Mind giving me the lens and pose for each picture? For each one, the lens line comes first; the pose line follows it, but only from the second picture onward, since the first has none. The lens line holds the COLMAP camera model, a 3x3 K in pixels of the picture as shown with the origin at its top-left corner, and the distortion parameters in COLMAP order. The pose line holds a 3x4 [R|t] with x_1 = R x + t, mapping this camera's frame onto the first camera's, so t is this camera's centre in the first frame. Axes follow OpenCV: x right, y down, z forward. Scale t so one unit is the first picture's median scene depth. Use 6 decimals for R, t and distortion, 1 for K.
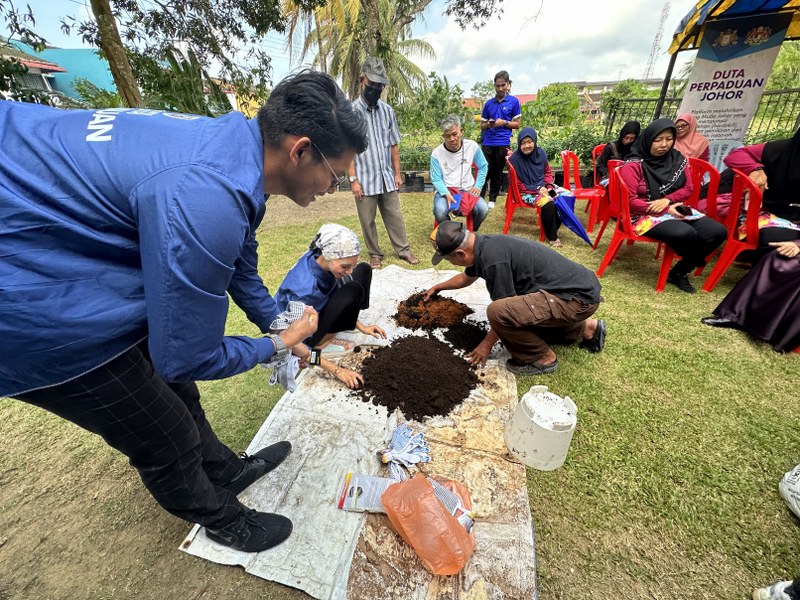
lens RADIAL K [[329.6, 0, 400.0], [0, 329.6, 300.0], [0, 0, 1]] dist [-0.001398, 0.000570]
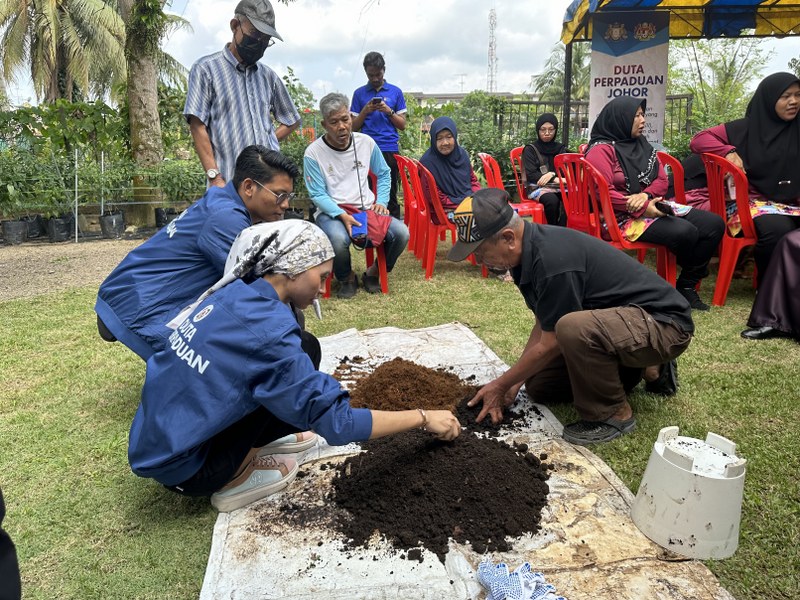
lens RADIAL K [[569.8, 0, 400.0], [0, 569.8, 300.0], [0, 0, 1]] dist [-0.002458, -0.009806]
pose [[0.917763, -0.103987, 0.383272, -0.177866], [0.188874, 0.963263, -0.190920, 0.052695], [-0.349339, 0.247609, 0.903688, 0.050927]]
